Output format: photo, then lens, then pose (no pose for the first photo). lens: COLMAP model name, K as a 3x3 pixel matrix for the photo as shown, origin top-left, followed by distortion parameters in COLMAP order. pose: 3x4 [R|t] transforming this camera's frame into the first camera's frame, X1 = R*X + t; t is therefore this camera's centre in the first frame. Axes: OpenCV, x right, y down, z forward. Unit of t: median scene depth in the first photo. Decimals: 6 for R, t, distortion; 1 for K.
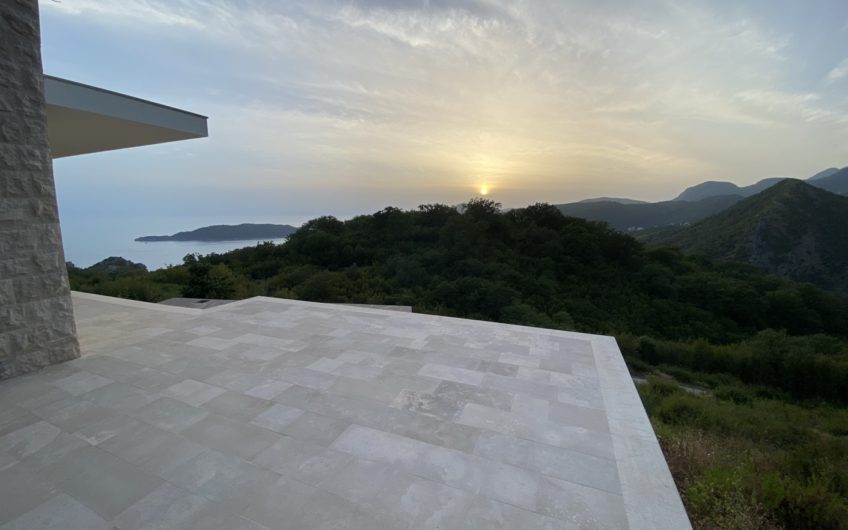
lens RADIAL K [[345.1, 0, 418.4], [0, 345.1, 262.5], [0, 0, 1]] dist [0.001452, -0.011944]
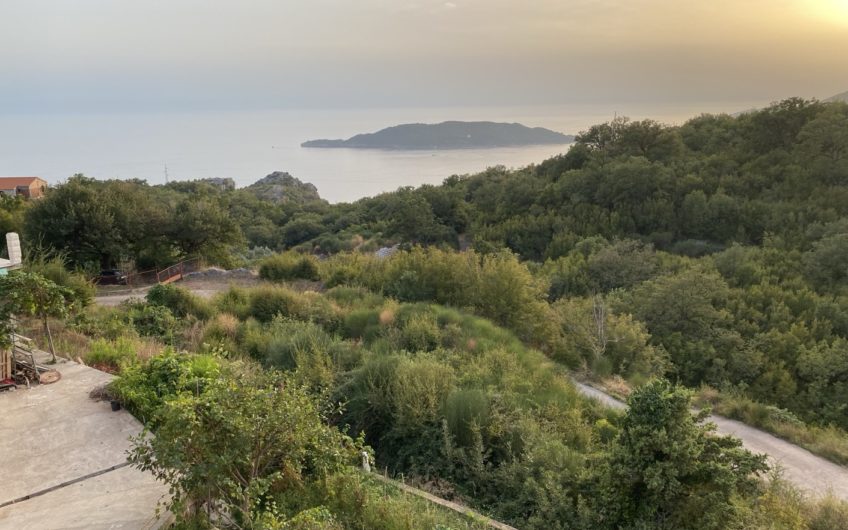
lens RADIAL K [[617.1, 0, 417.3], [0, 617.1, 264.6], [0, 0, 1]] dist [0.010403, -0.000877]
pose [[0.877897, 0.109481, -0.466166, -0.134258], [-0.051109, 0.989375, 0.136108, -0.044757], [0.476114, -0.095664, 0.874164, 0.093340]]
